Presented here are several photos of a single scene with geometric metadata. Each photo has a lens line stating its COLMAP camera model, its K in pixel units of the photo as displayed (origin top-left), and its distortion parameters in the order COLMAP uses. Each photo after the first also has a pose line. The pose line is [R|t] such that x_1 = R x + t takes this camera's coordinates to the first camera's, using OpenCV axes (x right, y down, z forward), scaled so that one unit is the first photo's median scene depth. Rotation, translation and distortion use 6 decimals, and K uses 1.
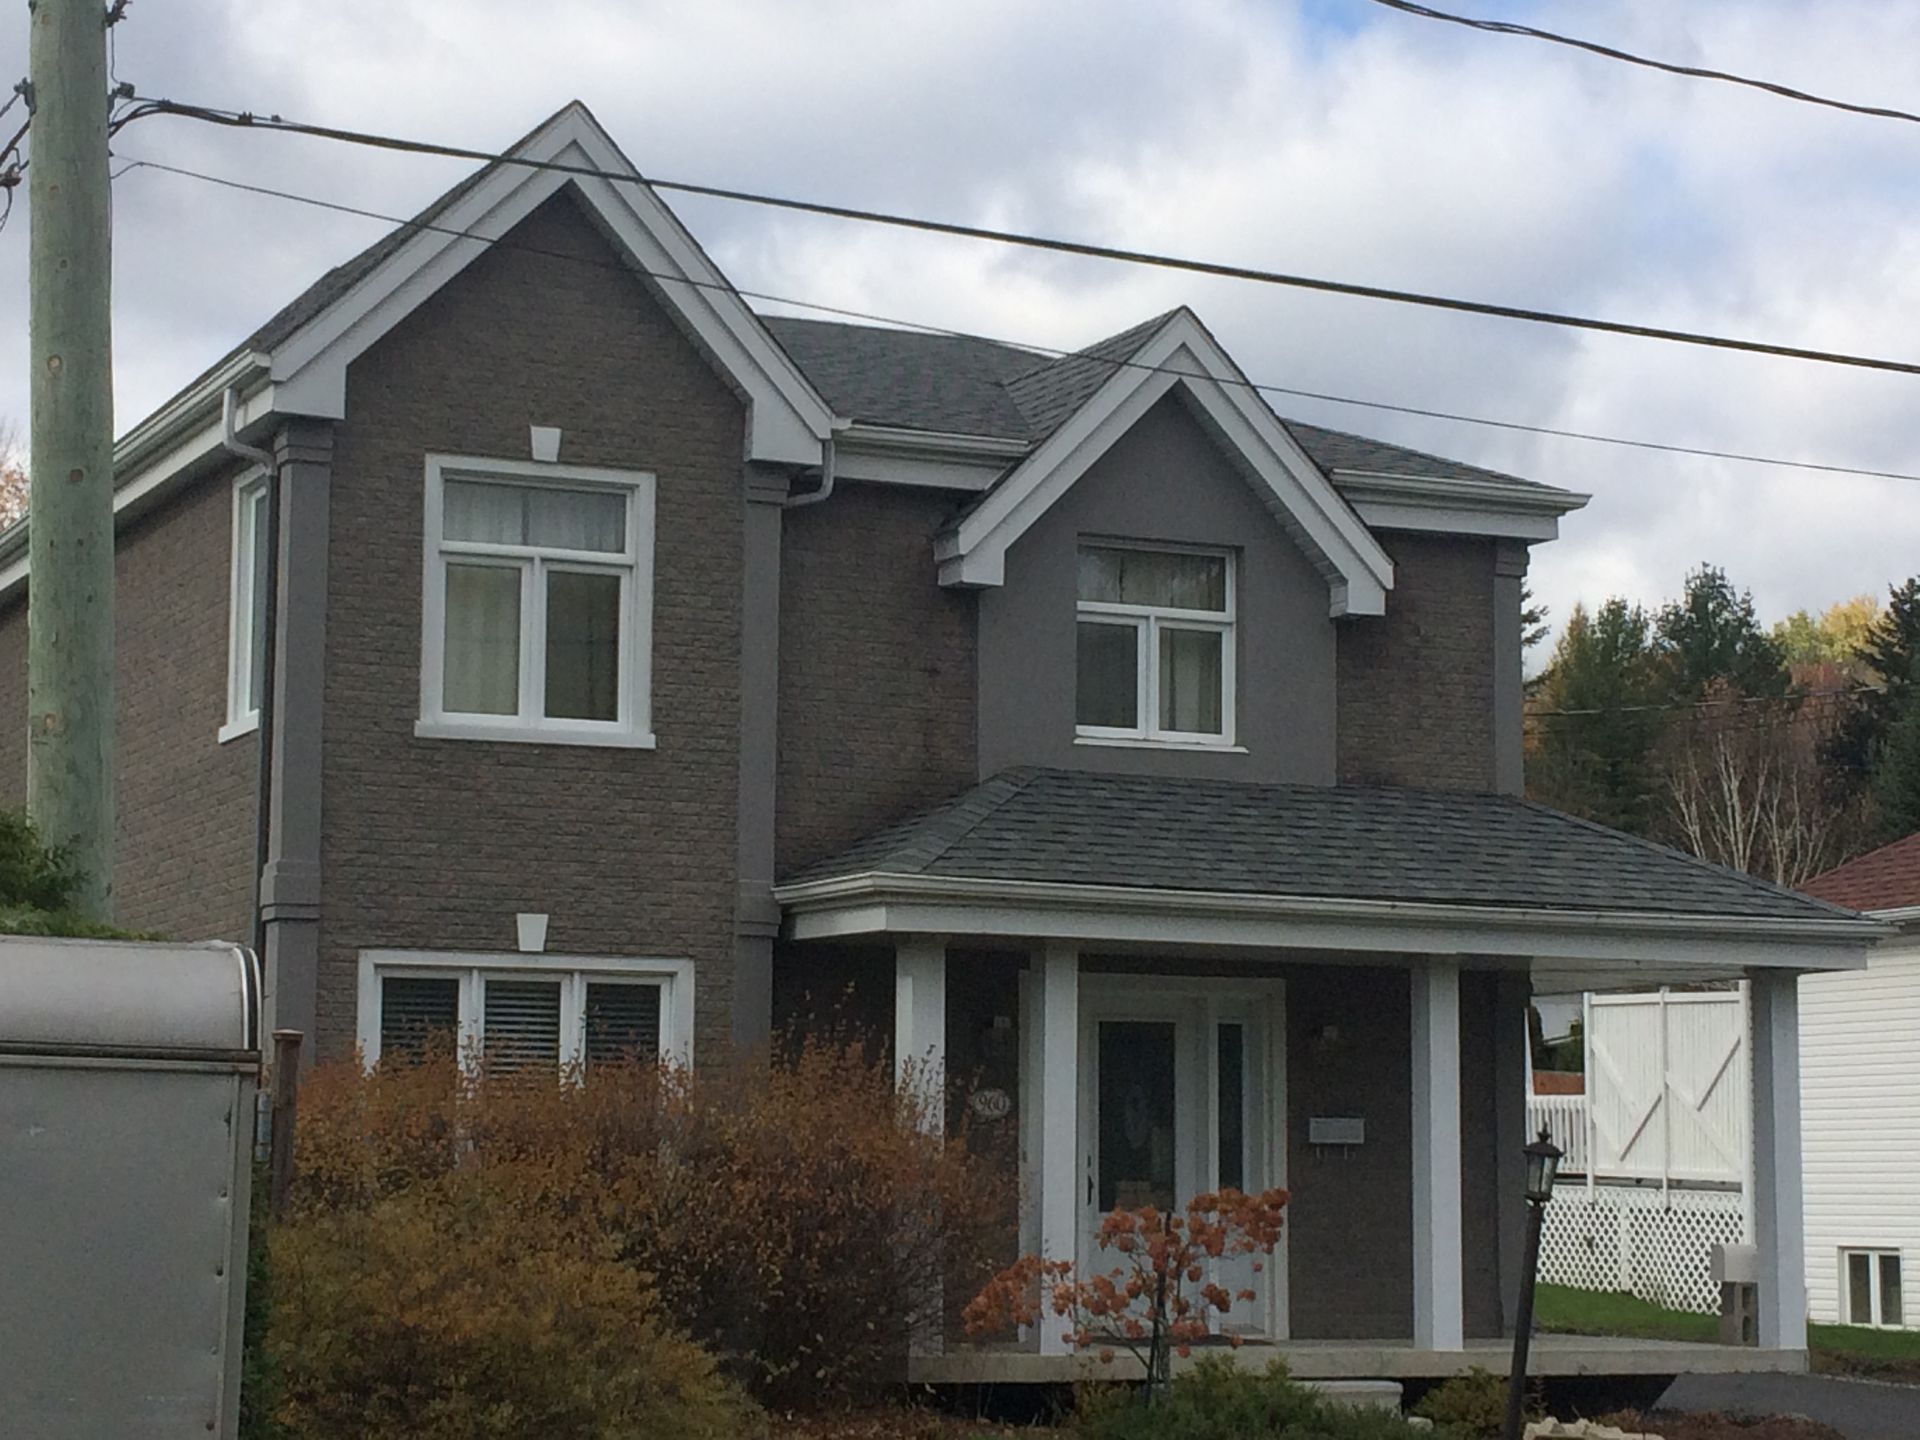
lens RADIAL K [[3838.8, 0, 959.6], [0, 3838.8, 719.7], [0, 0, 1]] dist [0.034002, 0.000000]
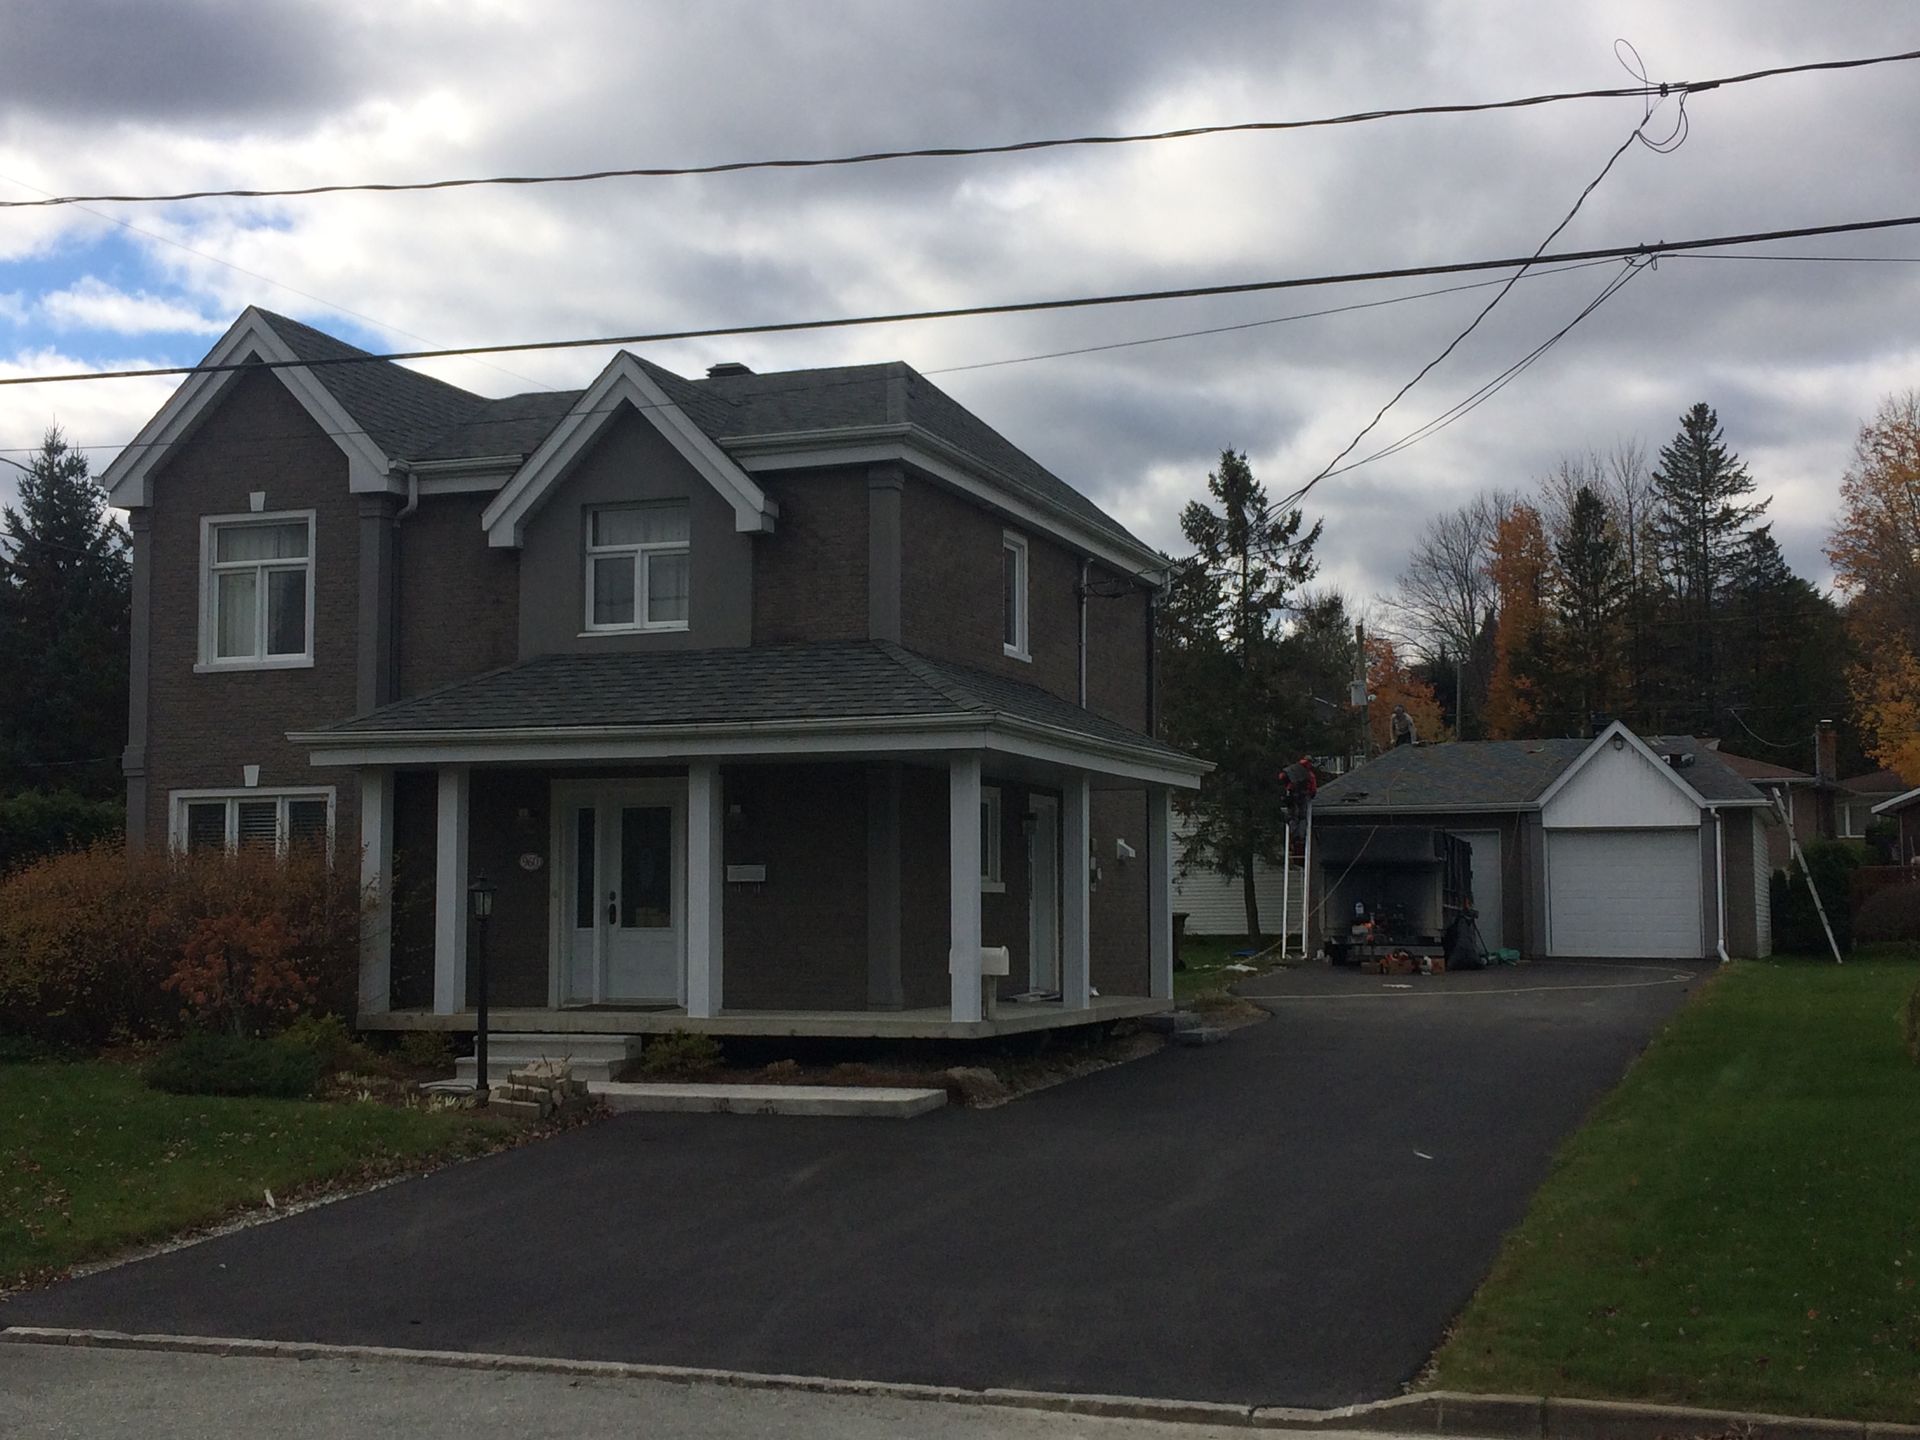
lens RADIAL K [[2380.0, 0, 960.8], [0, 2380.0, 721.9], [0, 0, 1]] dist [0.103178, 0.000000]
pose [[0.709529, -0.066058, -0.701573, 0.882534], [0.094587, 0.995515, 0.001925, 0.057493], [0.698299, -0.067725, 0.712595, 0.419190]]
